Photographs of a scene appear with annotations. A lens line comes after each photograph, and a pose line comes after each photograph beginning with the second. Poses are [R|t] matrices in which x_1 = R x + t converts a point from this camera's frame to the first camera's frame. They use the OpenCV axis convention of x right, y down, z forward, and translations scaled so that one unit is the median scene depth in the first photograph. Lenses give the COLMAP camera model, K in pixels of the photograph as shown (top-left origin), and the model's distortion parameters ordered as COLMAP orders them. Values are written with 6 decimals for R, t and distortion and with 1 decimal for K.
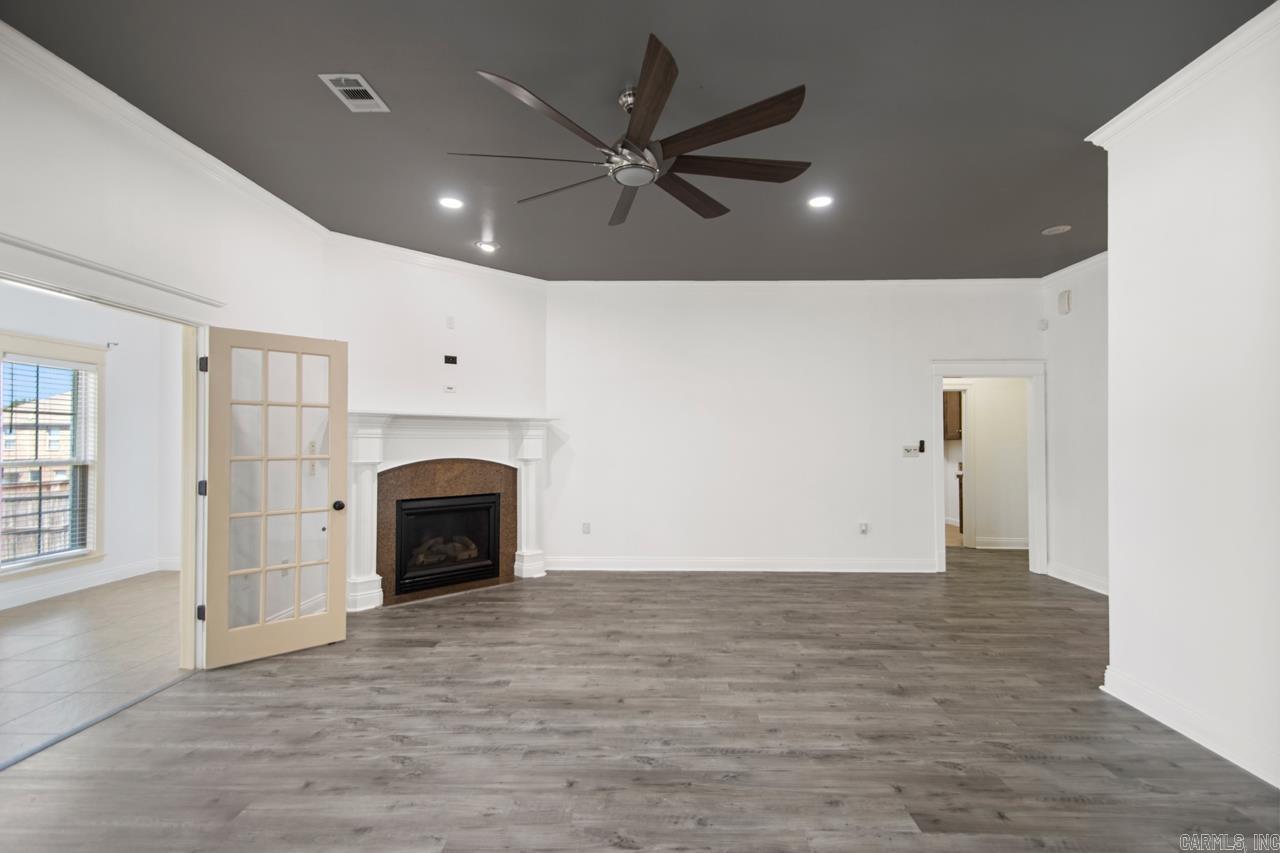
lens RADIAL K [[589.9, 0, 653.9], [0, 589.9, 432.3], [0, 0, 1]] dist [0.034511, -0.000087]
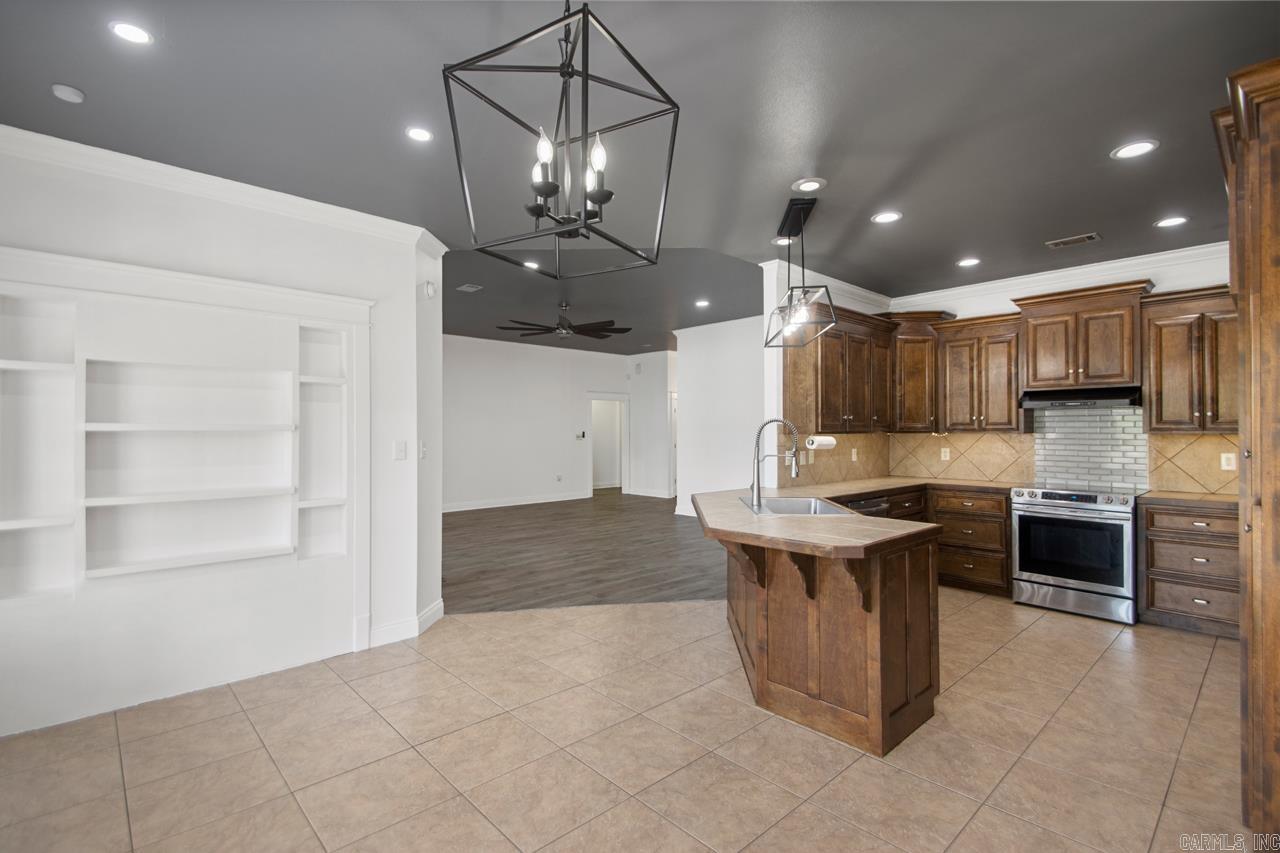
lens RADIAL K [[589.0, 0, 648.6], [0, 589.0, 424.0], [0, 0, 1]] dist [0.046635, -0.023768]
pose [[0.714882, 0.006250, 0.699217, -0.858931], [-0.008875, 0.999961, 0.000136, -0.014919], [-0.699188, -0.006302, 0.714910, -0.620557]]
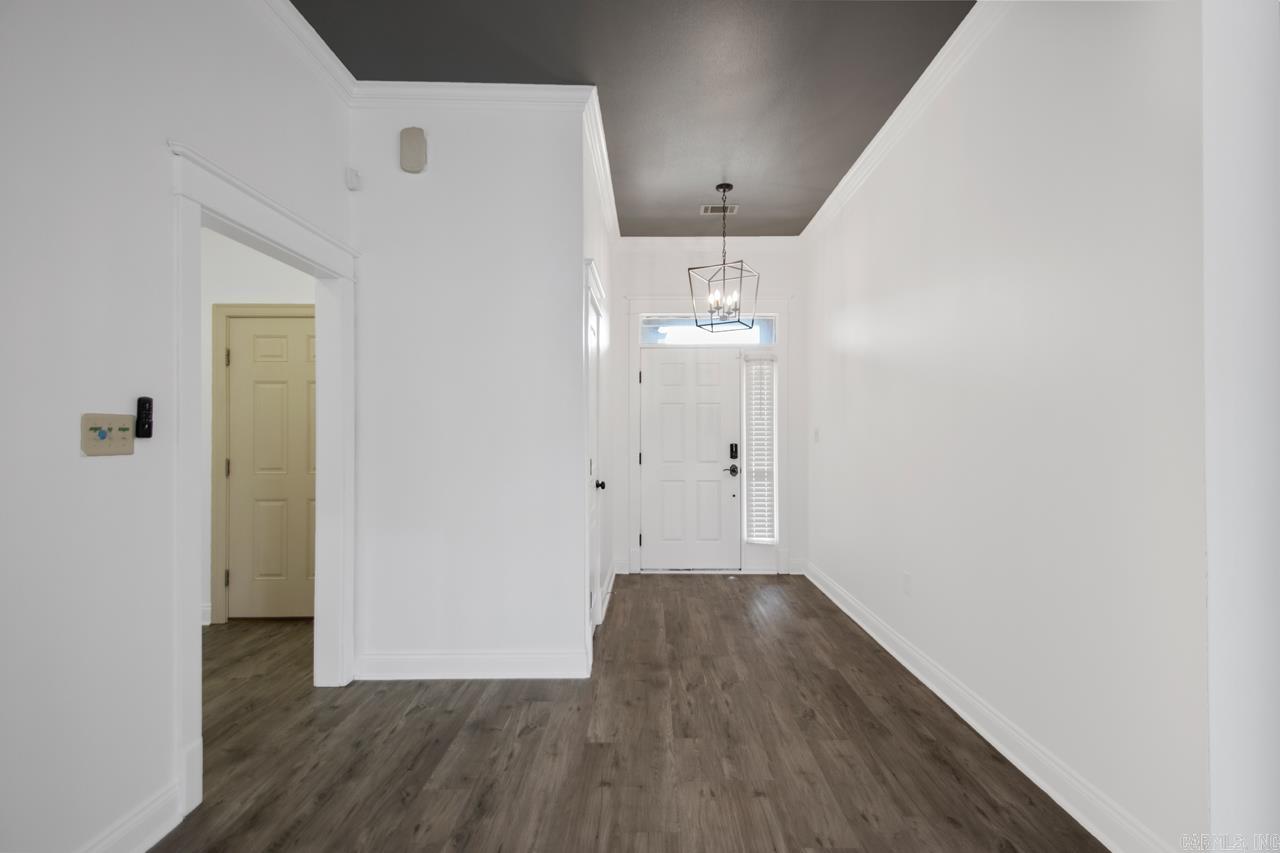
lens RADIAL K [[602.0, 0, 670.5], [0, 602.0, 428.0], [0, 0, 1]] dist [0.014228, 0.000510]
pose [[-0.022371, 0.012131, 0.999676, 0.161339], [-0.011627, 0.999856, -0.012394, 0.033466], [-0.999682, -0.011900, -0.022226, 0.836751]]
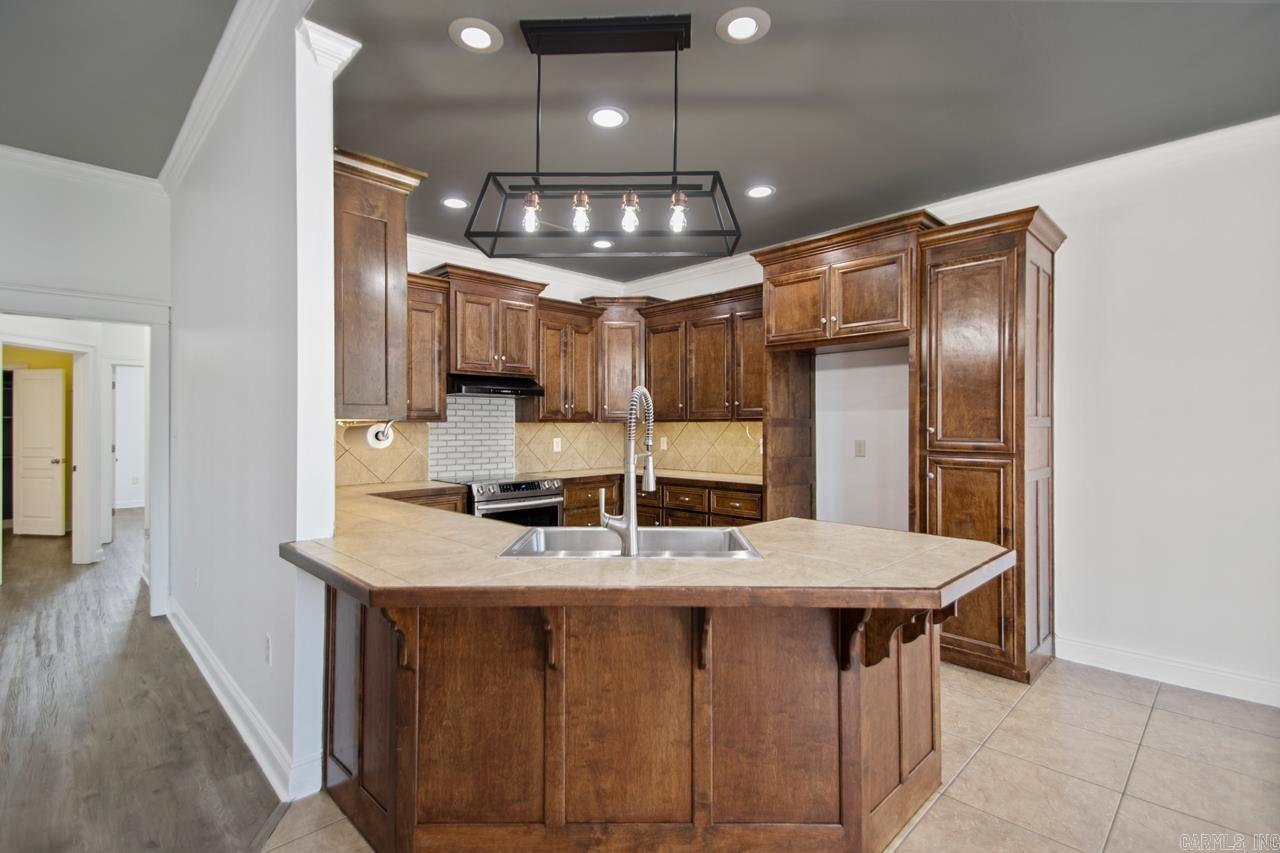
lens RADIAL K [[594.6, 0, 649.3], [0, 594.6, 422.5], [0, 0, 1]] dist [0.036582, -0.016951]
pose [[-0.718308, 0.003177, 0.695718, -0.550855], [-0.009674, 0.999847, -0.014553, 0.004220], [-0.695658, -0.017184, -0.718168, 0.015090]]
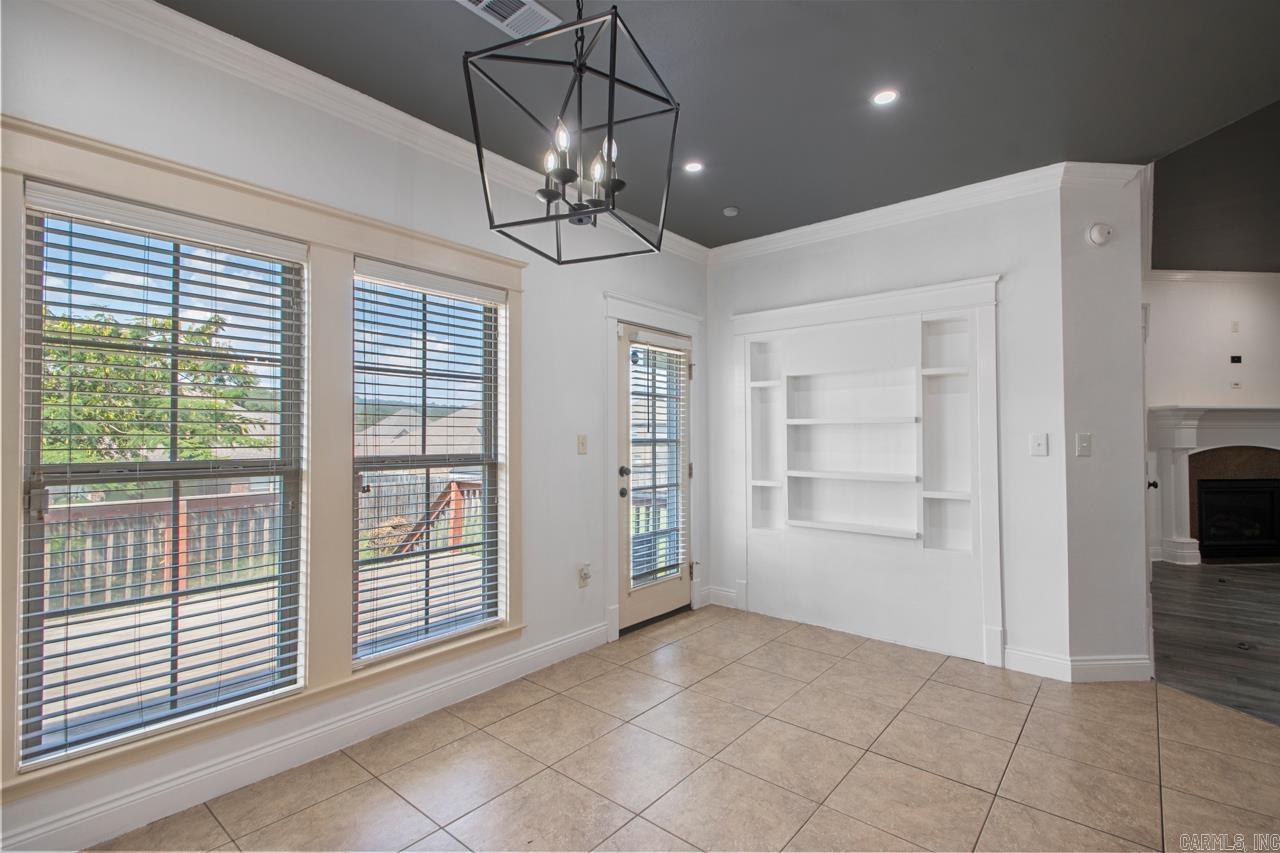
lens RADIAL K [[586.2, 0, 652.5], [0, 586.2, 429.7], [0, 0, 1]] dist [0.034515, -0.015033]
pose [[0.779685, -0.010614, -0.626082, -0.500051], [0.011593, 0.999930, -0.002514, 0.002421], [0.626065, -0.005298, 0.779753, -0.597390]]
